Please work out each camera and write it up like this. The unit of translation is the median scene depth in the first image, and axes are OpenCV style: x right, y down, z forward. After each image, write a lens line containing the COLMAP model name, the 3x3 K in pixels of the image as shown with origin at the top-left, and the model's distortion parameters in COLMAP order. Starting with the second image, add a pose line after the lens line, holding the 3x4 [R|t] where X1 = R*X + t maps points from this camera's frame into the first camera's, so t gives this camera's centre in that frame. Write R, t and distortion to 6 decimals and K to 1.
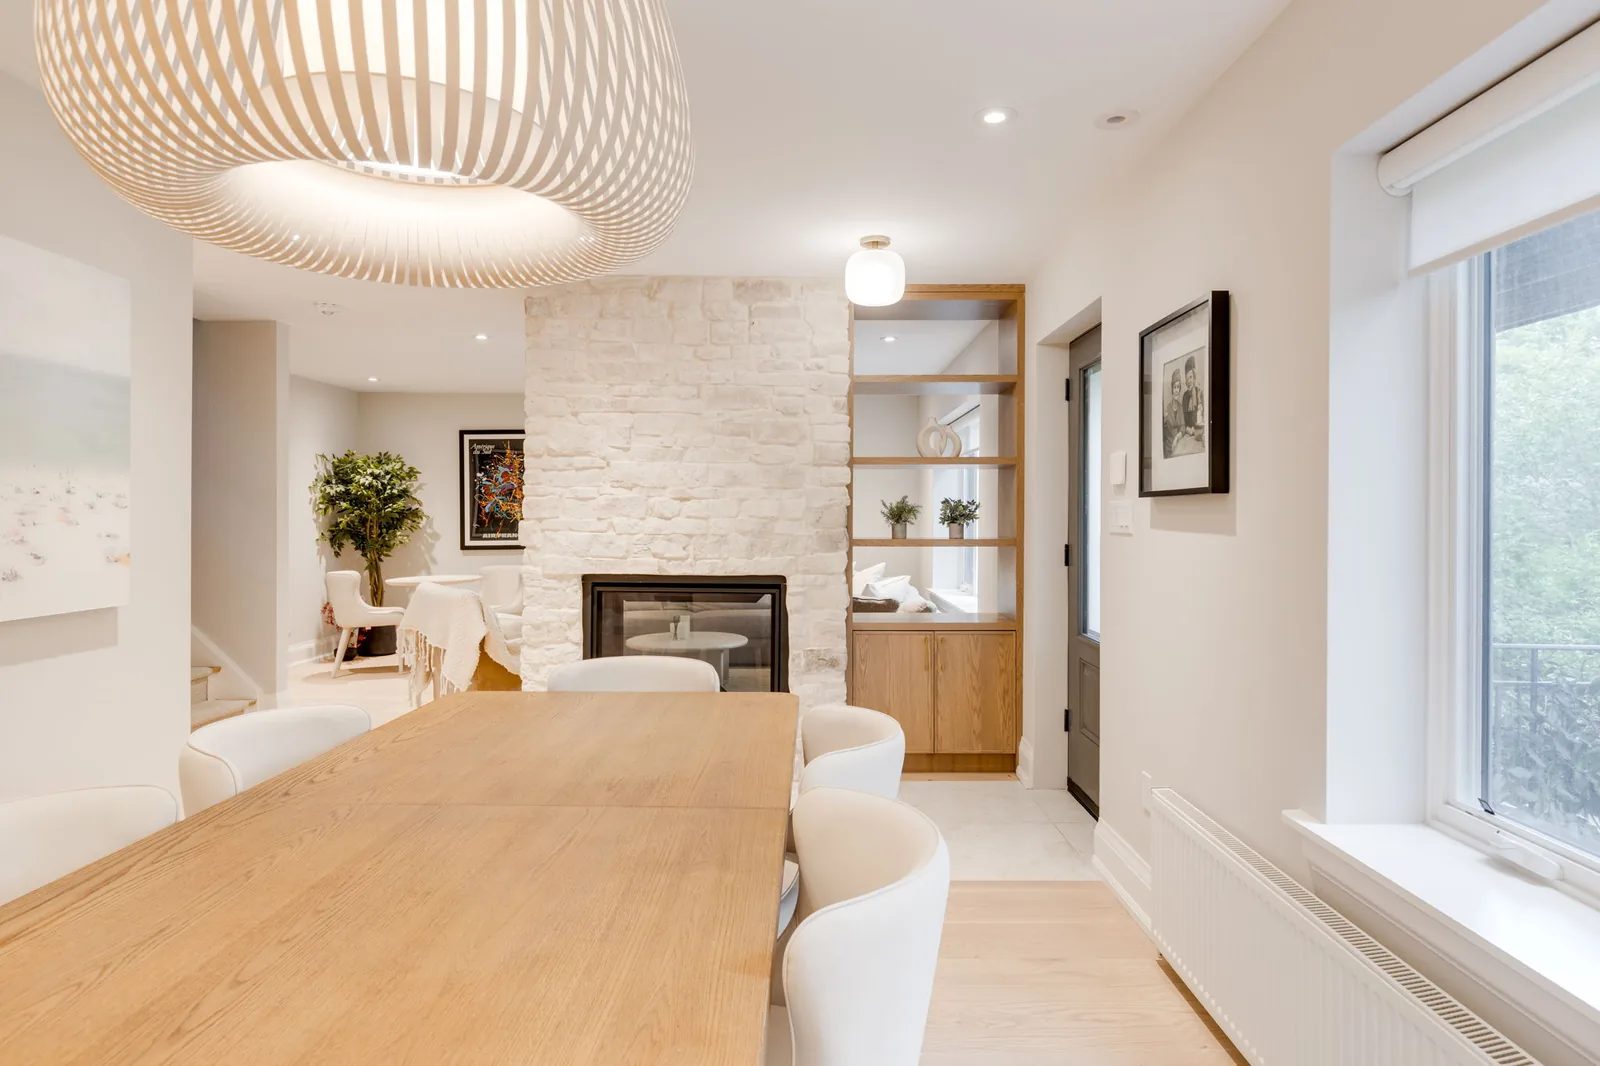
lens RADIAL K [[888.6, 0, 821.1], [0, 888.6, 517.9], [0, 0, 1]] dist [0.001439, 0.000686]
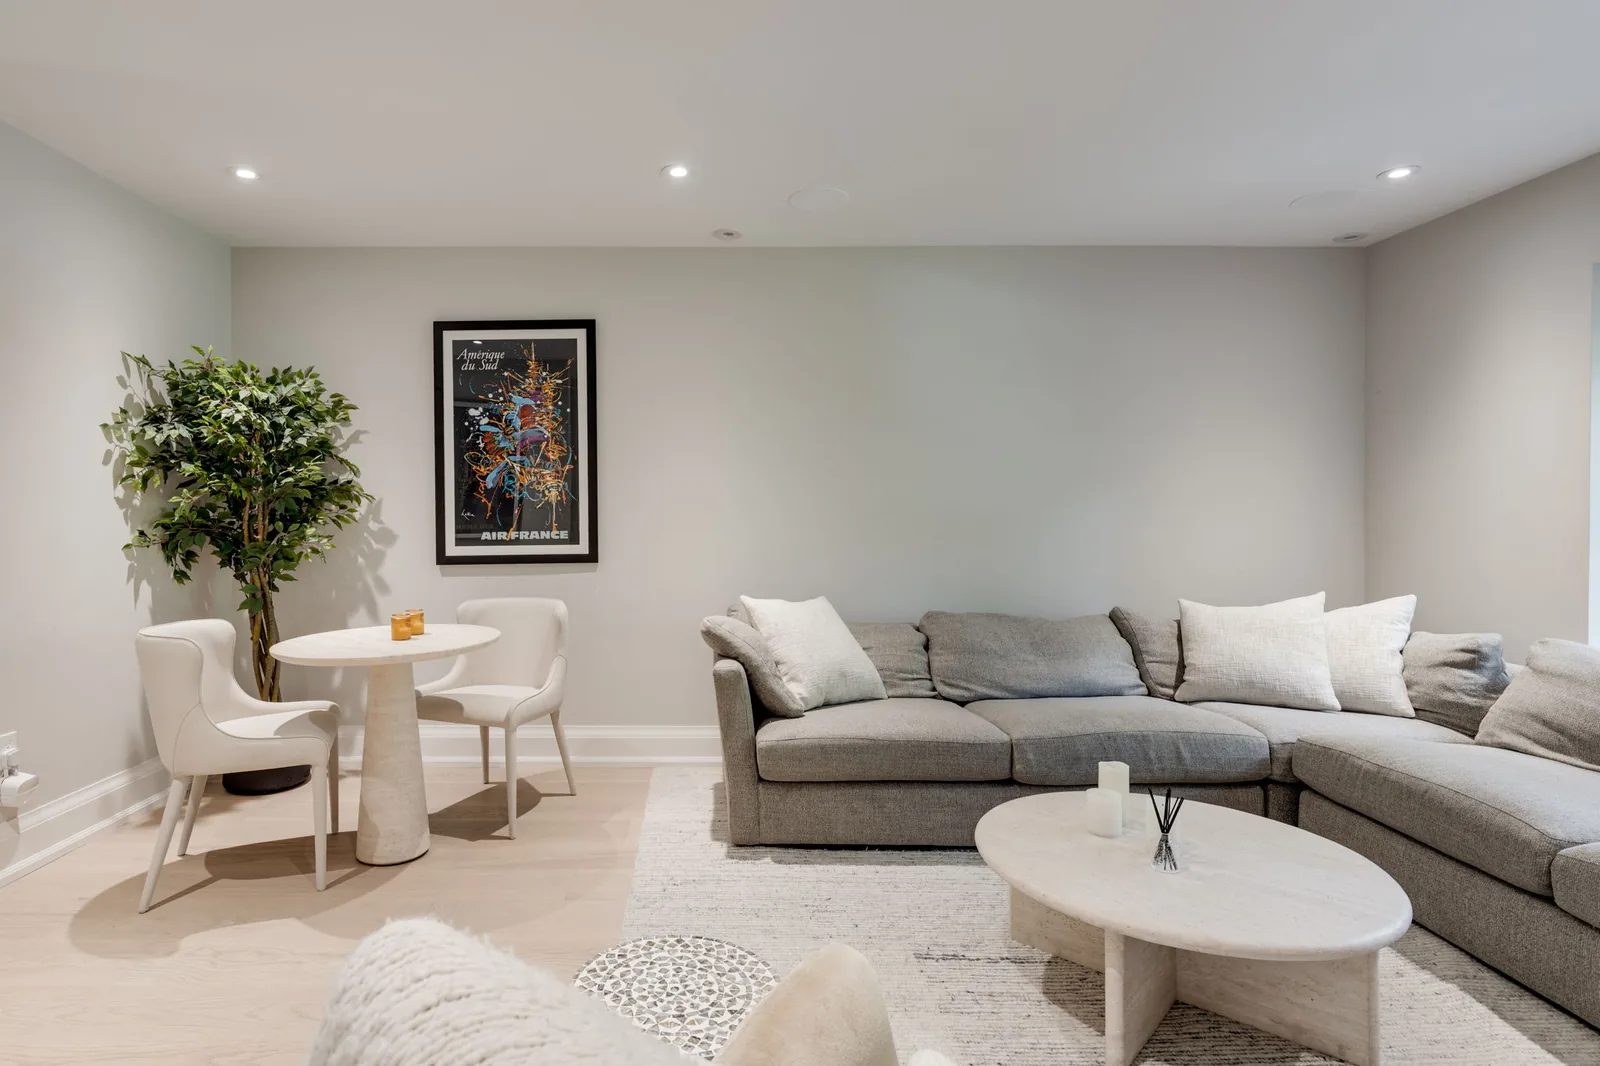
lens RADIAL K [[832.5, 0, 708.6], [0, 832.5, 517.5], [0, 0, 1]] dist [-0.001415, 0.000690]
pose [[0.999795, -0.003198, -0.020011, -0.475088], [0.003200, 0.999995, 0.000049, 0.020063], [0.020011, -0.000113, 0.999800, 1.047920]]
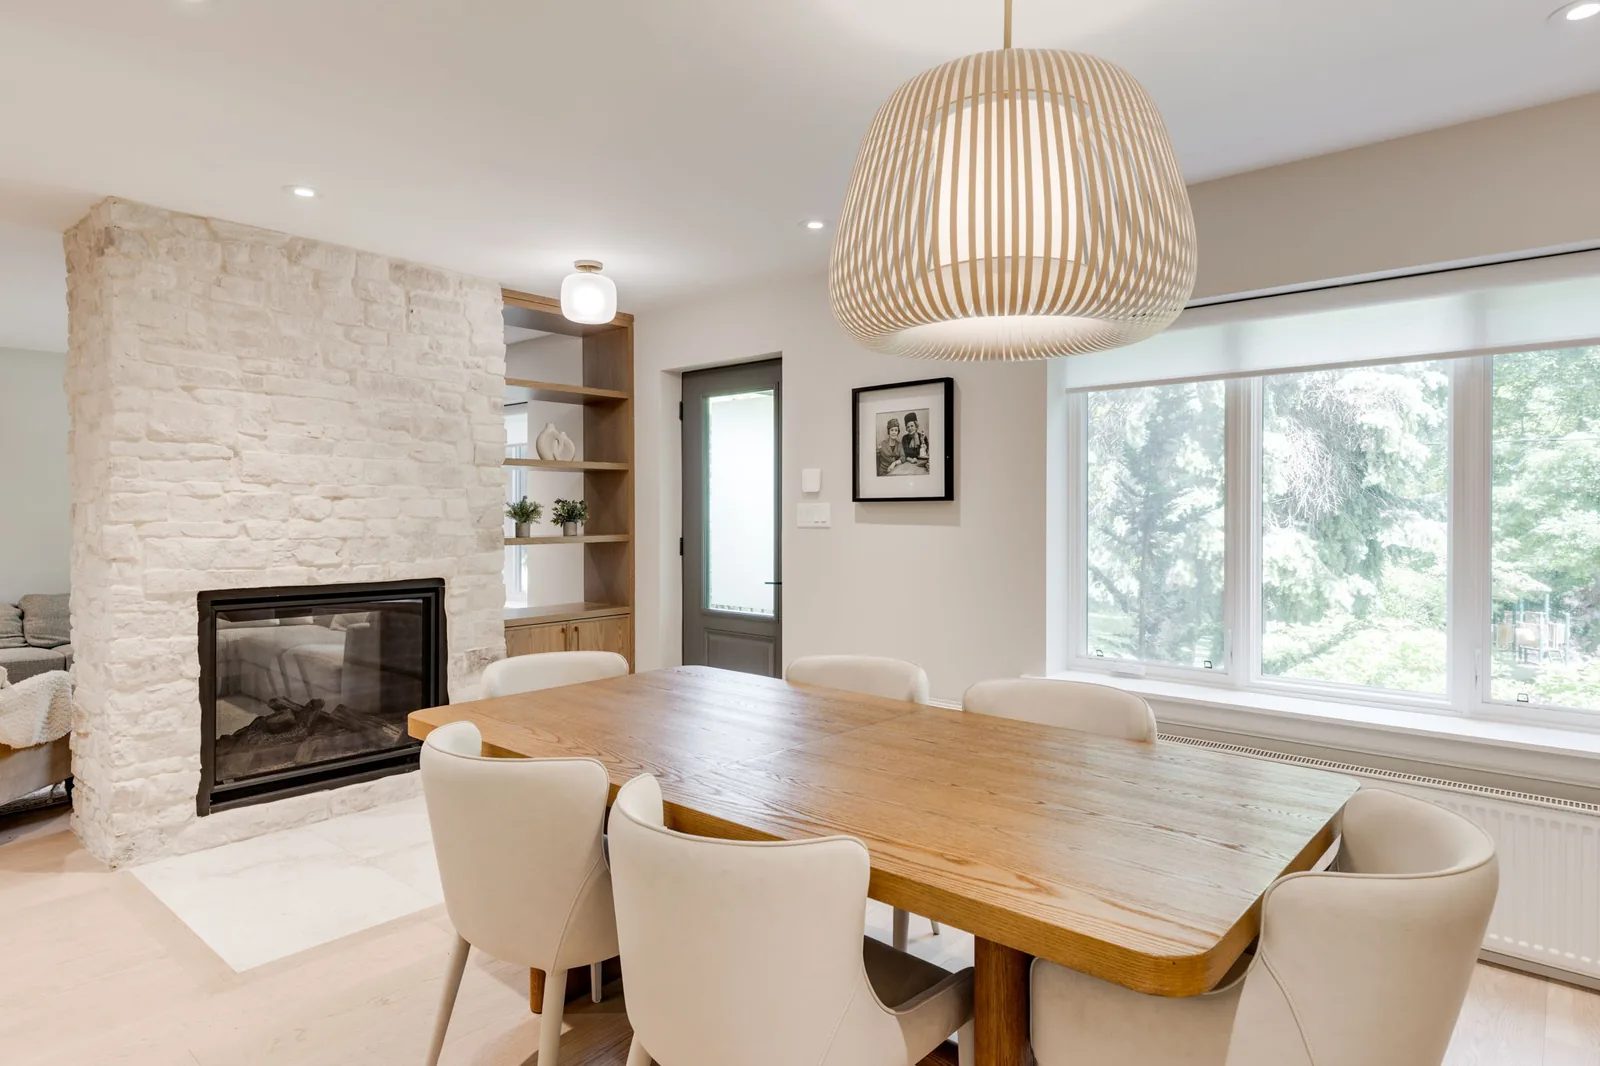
lens RADIAL K [[888.6, 0, 820.8], [0, 888.6, 529.2], [0, 0, 1]] dist [0.001439, 0.000686]
pose [[0.649277, -0.017645, 0.760348, -0.507993], [0.006050, 0.999819, 0.018036, -0.003019], [-0.760528, -0.007110, 0.649266, 0.059301]]
